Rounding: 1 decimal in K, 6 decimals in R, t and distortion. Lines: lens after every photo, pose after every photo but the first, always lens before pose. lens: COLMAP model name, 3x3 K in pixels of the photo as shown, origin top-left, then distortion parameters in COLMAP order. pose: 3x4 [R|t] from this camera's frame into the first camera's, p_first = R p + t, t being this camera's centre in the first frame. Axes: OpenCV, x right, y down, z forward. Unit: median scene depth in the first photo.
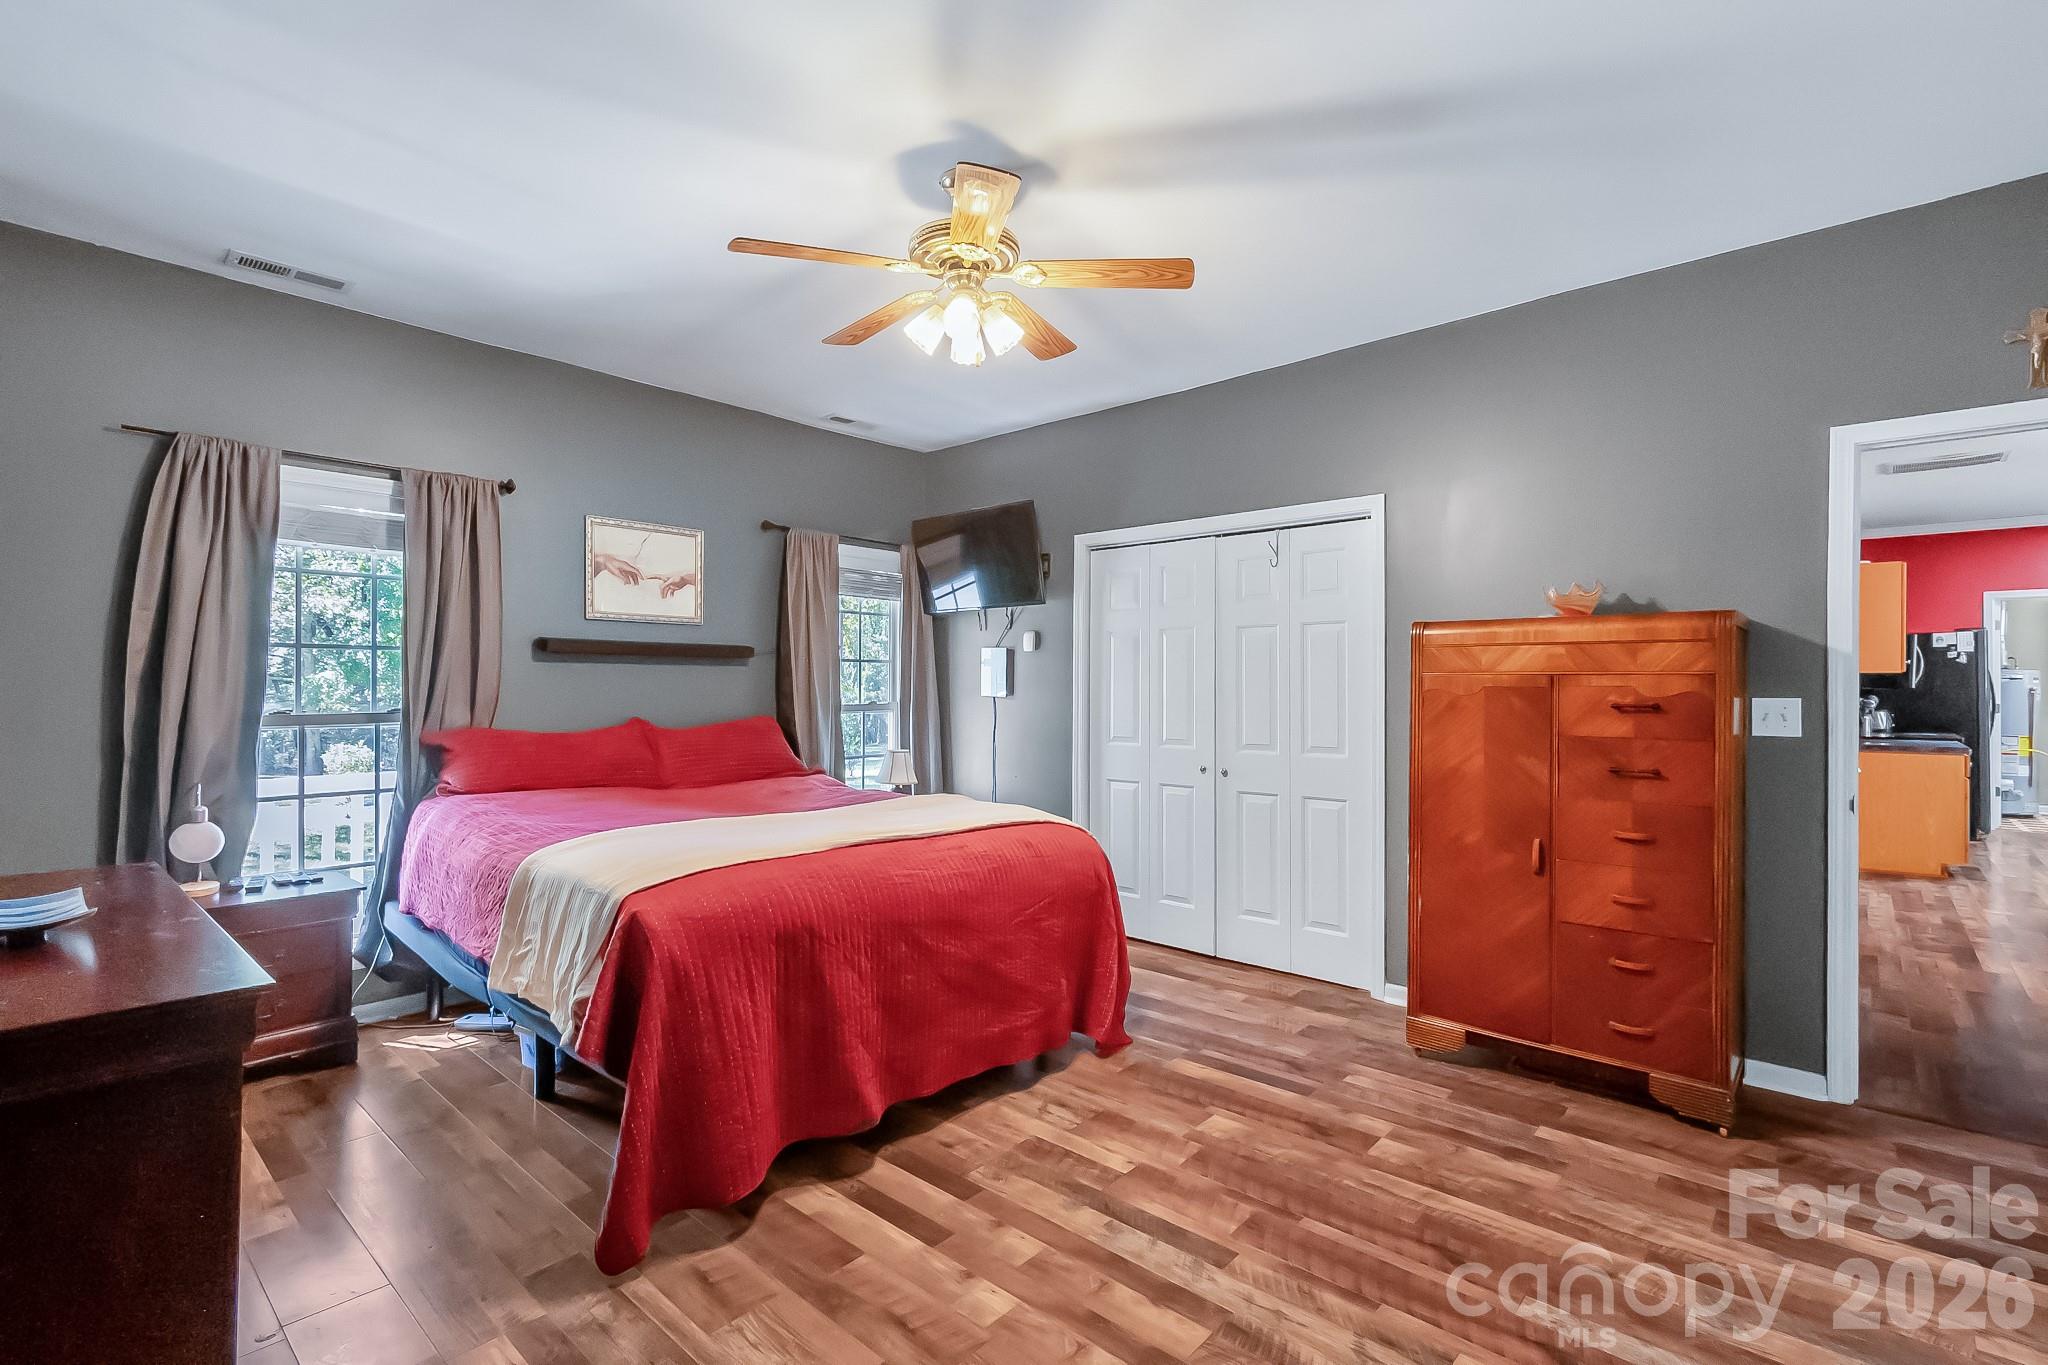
lens RADIAL K [[937.6, 0, 1008.5], [0, 937.6, 682.8], [0, 0, 1]] dist [0.004568, -0.002944]
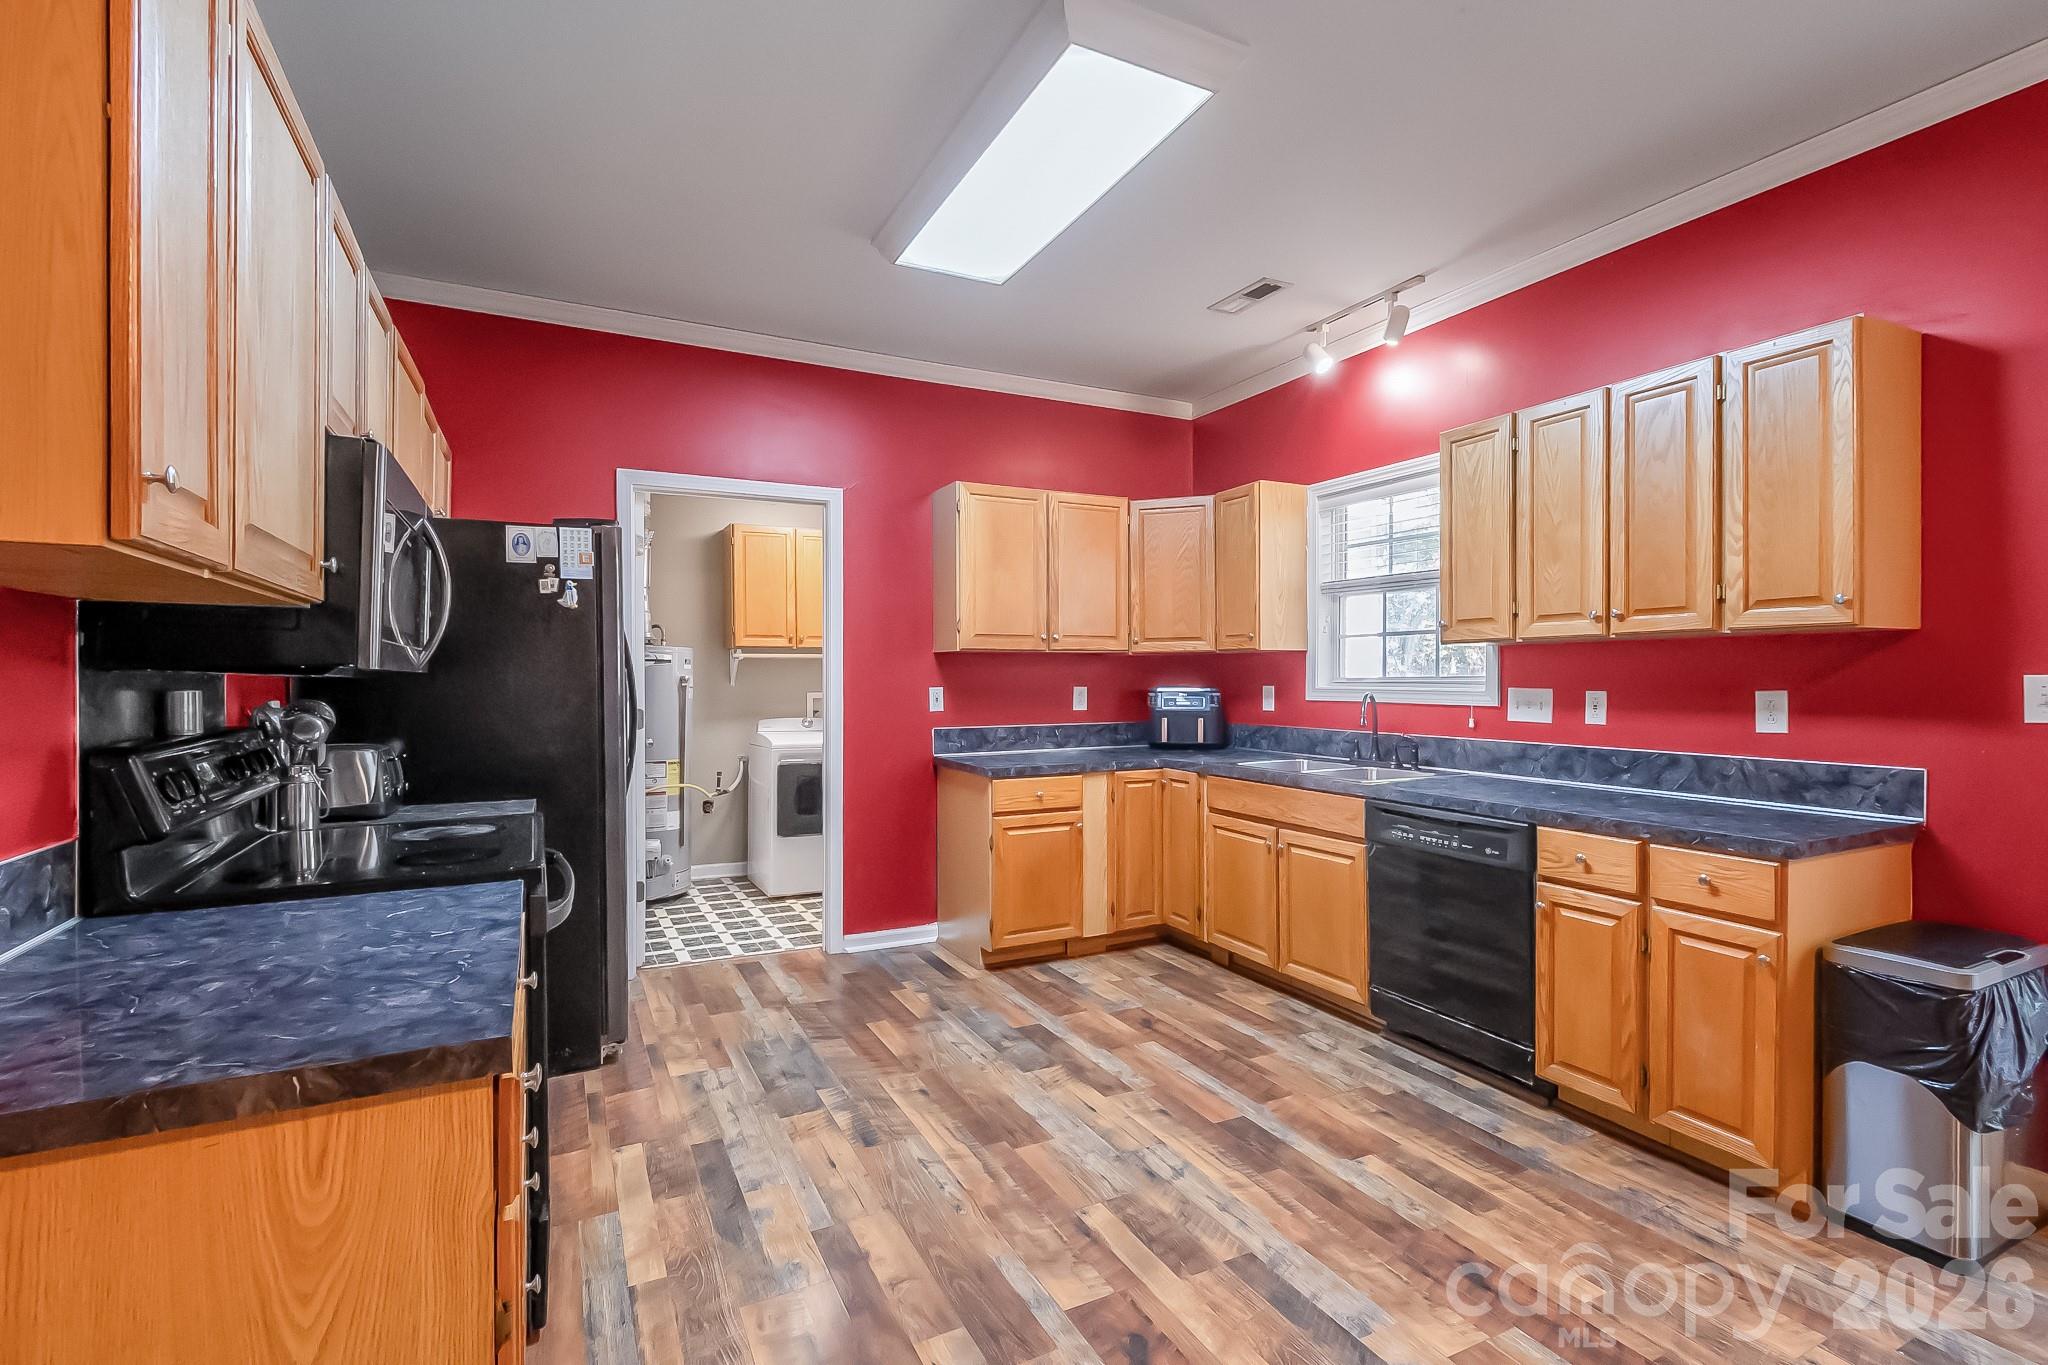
lens RADIAL K [[937.6, 0, 1041.8], [0, 937.6, 685.8], [0, 0, 1]] dist [0.004568, -0.002944]
pose [[0.346142, -0.006081, 0.938163, 0.715440], [-0.002004, 0.999972, 0.007221, 0.007081], [-0.938180, -0.004380, 0.346120, 0.679645]]
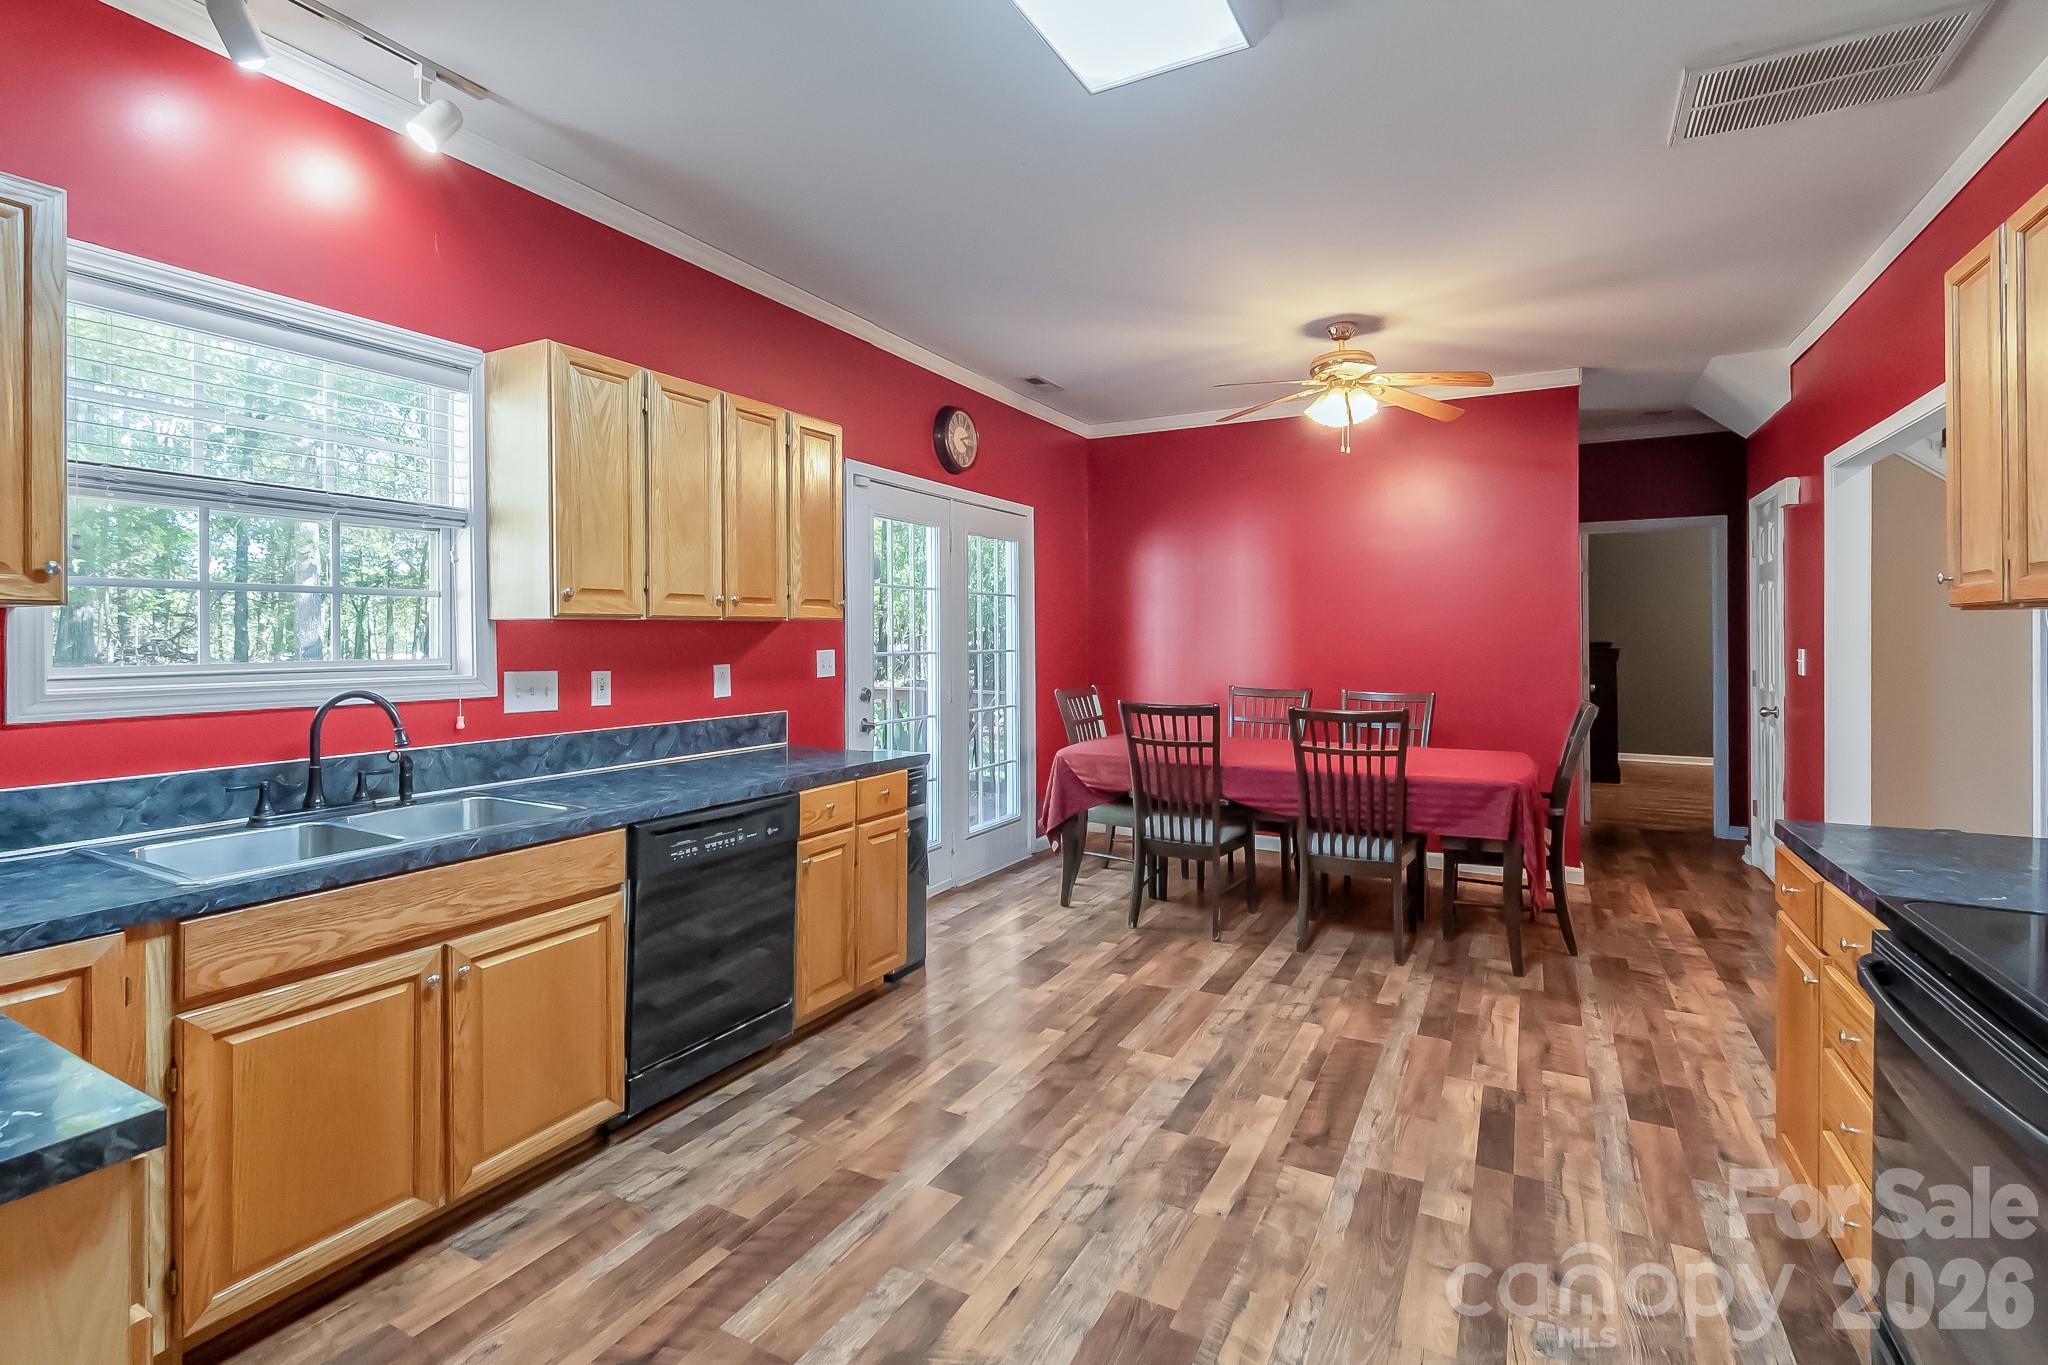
lens RADIAL K [[937.6, 0, 1021.4], [0, 937.6, 637.4], [0, 0, 1]] dist [0.004568, -0.002944]
pose [[-0.971796, 0.005429, -0.235759, 1.102752], [0.005694, 0.999984, -0.000442, -0.001068], [0.235753, -0.001772, -0.971812, 1.017238]]
